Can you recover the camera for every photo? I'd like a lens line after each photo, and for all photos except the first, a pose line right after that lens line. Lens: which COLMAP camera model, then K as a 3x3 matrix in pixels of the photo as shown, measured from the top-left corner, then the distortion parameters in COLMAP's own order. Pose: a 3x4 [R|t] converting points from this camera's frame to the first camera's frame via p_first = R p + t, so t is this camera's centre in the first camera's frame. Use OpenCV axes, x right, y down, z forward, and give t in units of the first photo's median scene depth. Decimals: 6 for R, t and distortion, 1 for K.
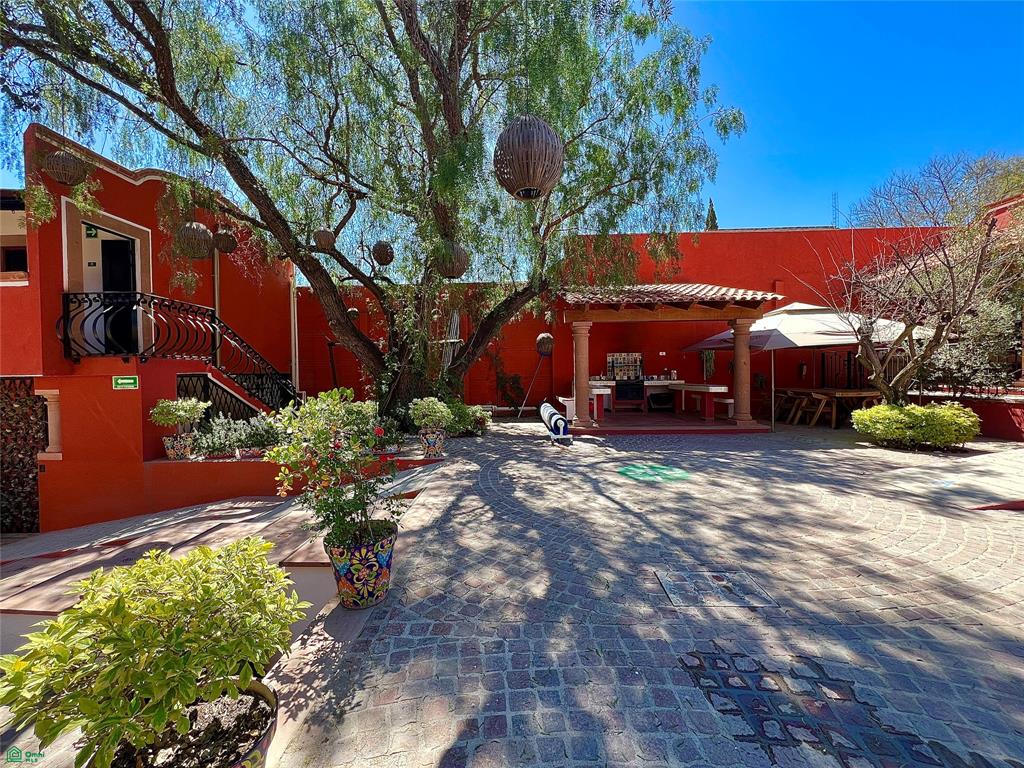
lens RADIAL K [[406.2, 0, 512.0], [0, 406.2, 384.0], [0, 0, 1]] dist [-0.001930, -0.000142]
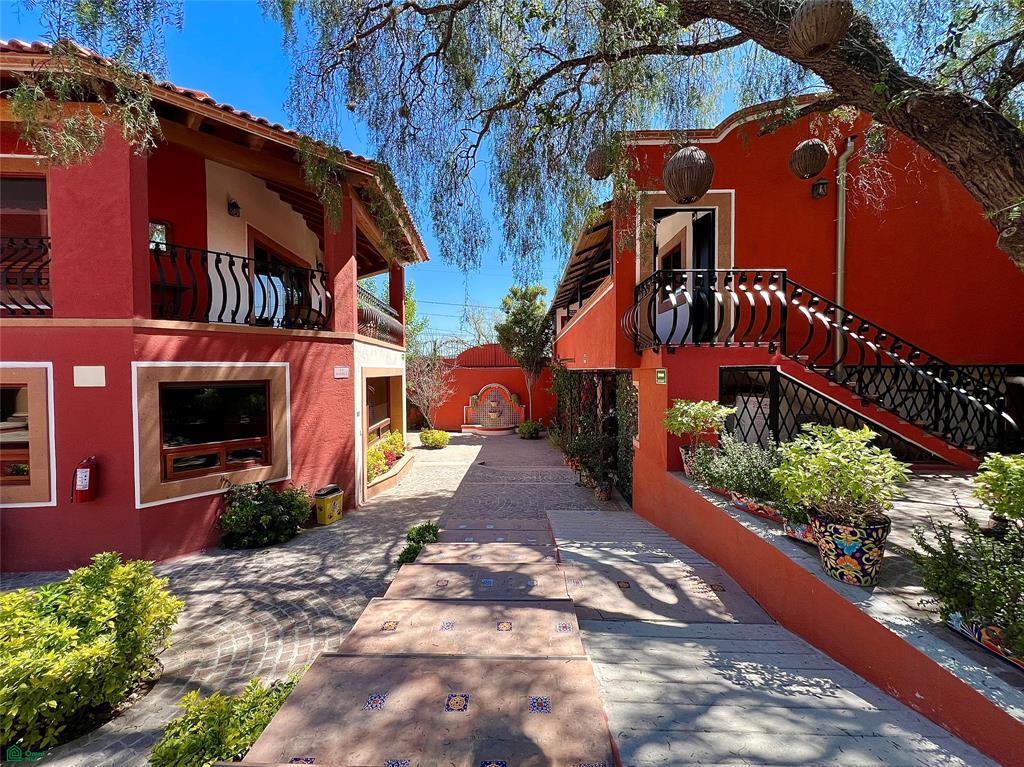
lens RADIAL K [[406.2, 0, 512.0], [0, 406.2, 383.5], [0, 0, 1]] dist [-0.001930, -0.000142]
pose [[-0.006042, 0.040470, -0.999162, -0.072044], [-0.020190, 0.998972, 0.040584, -0.017953], [0.999778, 0.020418, -0.005219, 0.702278]]
